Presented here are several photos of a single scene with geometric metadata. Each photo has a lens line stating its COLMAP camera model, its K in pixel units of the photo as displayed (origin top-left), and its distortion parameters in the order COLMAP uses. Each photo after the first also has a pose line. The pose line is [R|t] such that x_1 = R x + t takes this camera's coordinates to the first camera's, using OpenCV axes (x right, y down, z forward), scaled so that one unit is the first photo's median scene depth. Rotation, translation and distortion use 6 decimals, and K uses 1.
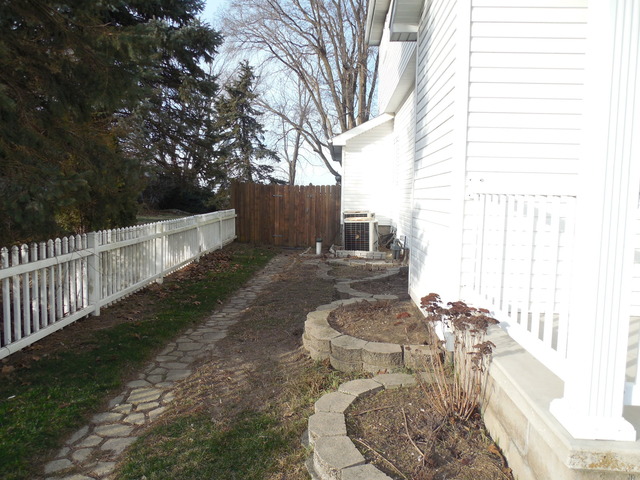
lens RADIAL K [[478.2, 0, 319.6], [0, 478.2, 236.0], [0, 0, 1]] dist [0.004873, -0.004984]
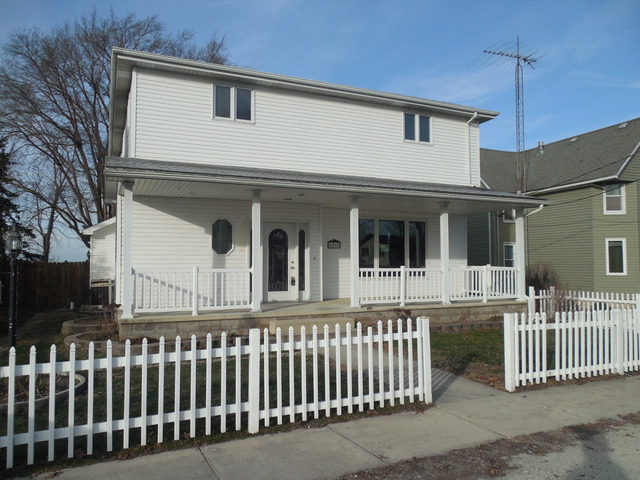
lens RADIAL K [[474.1, 0, 320.0], [0, 474.1, 240.0], [0, 0, 1]] dist [-0.000771, -0.002902]
pose [[0.890270, -0.002008, 0.455428, 0.005519], [0.060169, 0.991743, -0.113247, 0.014919], [-0.451440, 0.128223, 0.883041, -0.263457]]
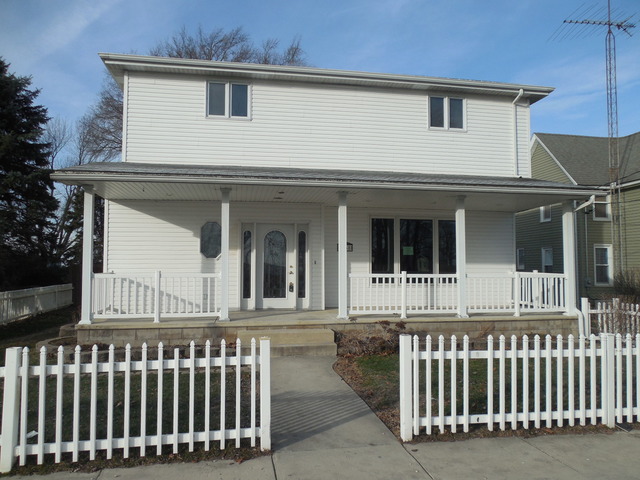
lens RADIAL K [[478.2, 0, 319.6], [0, 478.2, 236.0], [0, 0, 1]] dist [0.004873, -0.004984]
pose [[0.972517, -0.006397, 0.232744, 0.099562], [0.040619, 0.988954, -0.142545, 0.016920], [-0.229262, 0.148082, 0.962035, -0.263264]]
